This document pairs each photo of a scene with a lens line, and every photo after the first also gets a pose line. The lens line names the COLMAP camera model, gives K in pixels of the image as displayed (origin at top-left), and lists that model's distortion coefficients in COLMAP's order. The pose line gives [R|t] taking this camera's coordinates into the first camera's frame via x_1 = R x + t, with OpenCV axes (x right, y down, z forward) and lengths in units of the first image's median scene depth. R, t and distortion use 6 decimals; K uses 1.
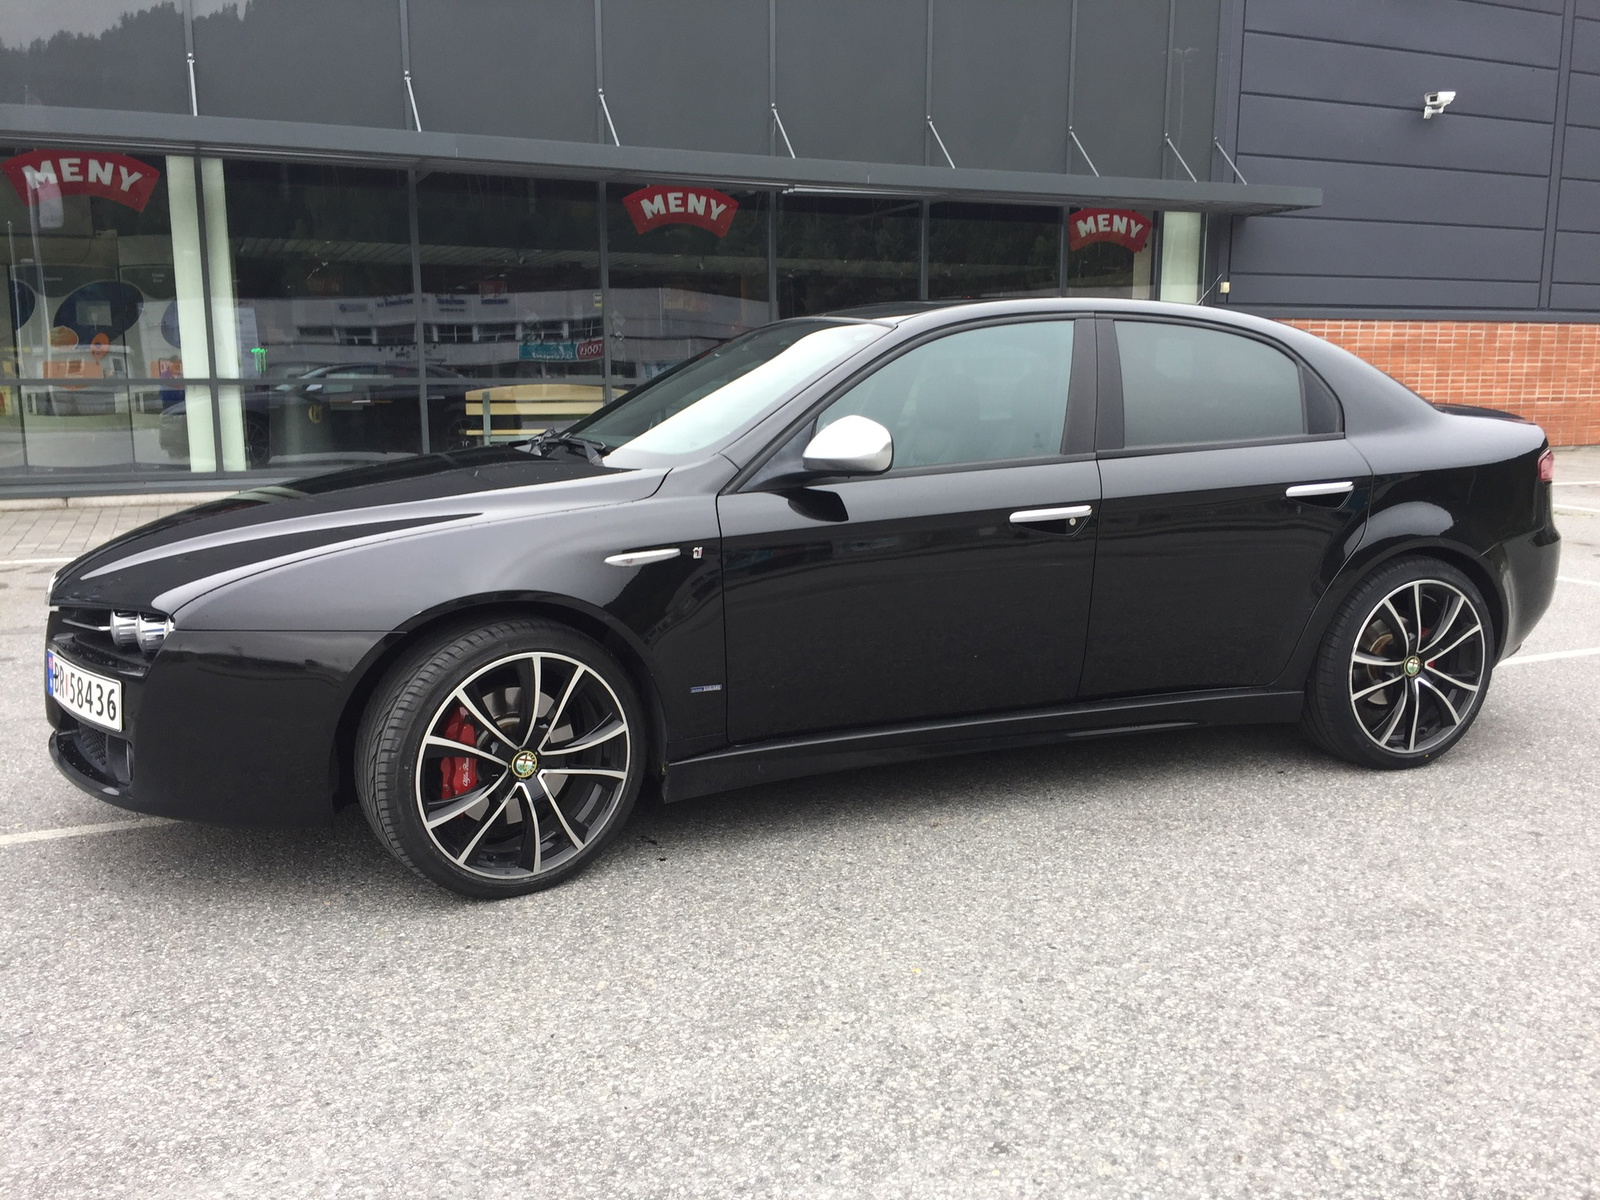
lens RADIAL K [[1353.9, 0, 805.5], [0, 1353.9, 604.5], [0, 0, 1]] dist [0.039465, -0.027446]
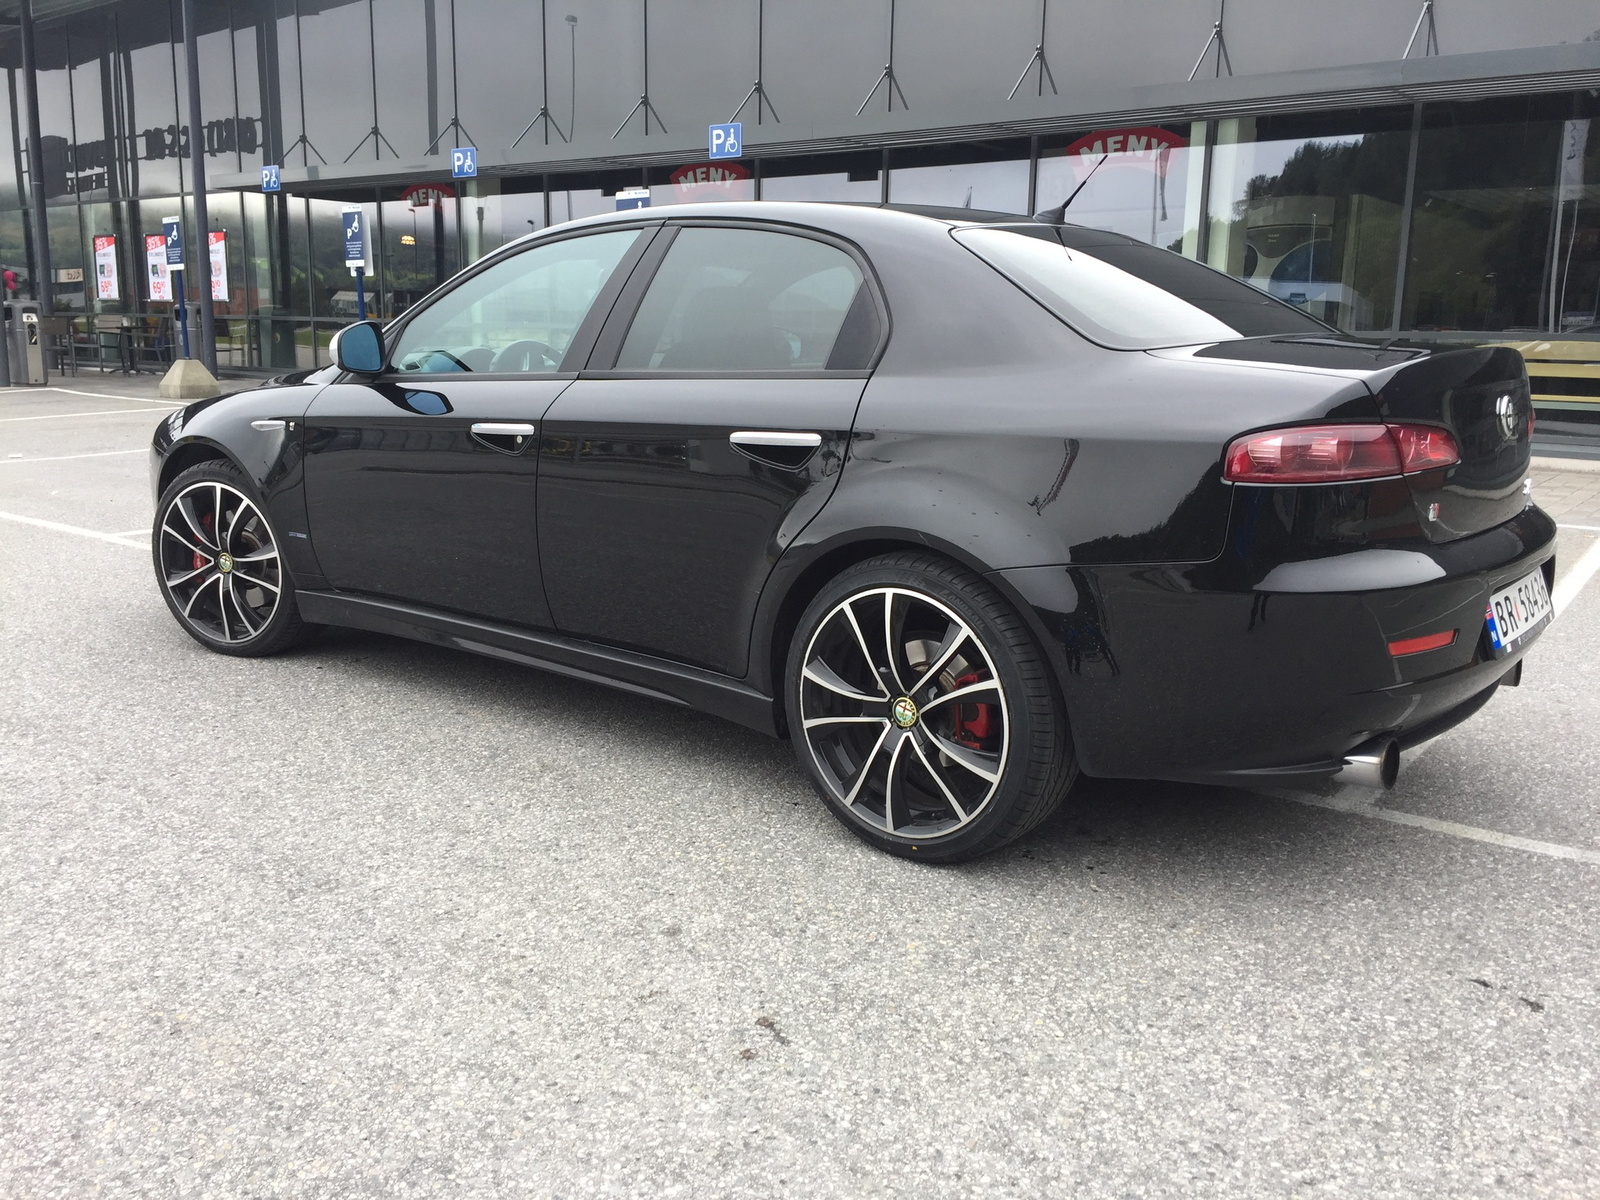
lens RADIAL K [[1353.9, 0, 809.3], [0, 1353.9, 596.5], [0, 0, 1]] dist [0.039465, -0.027446]
pose [[0.498231, 0.179872, -0.848182, 1.140422], [-0.166749, 0.979861, 0.109847, -0.091884], [0.850859, 0.086705, 0.518191, 0.684259]]
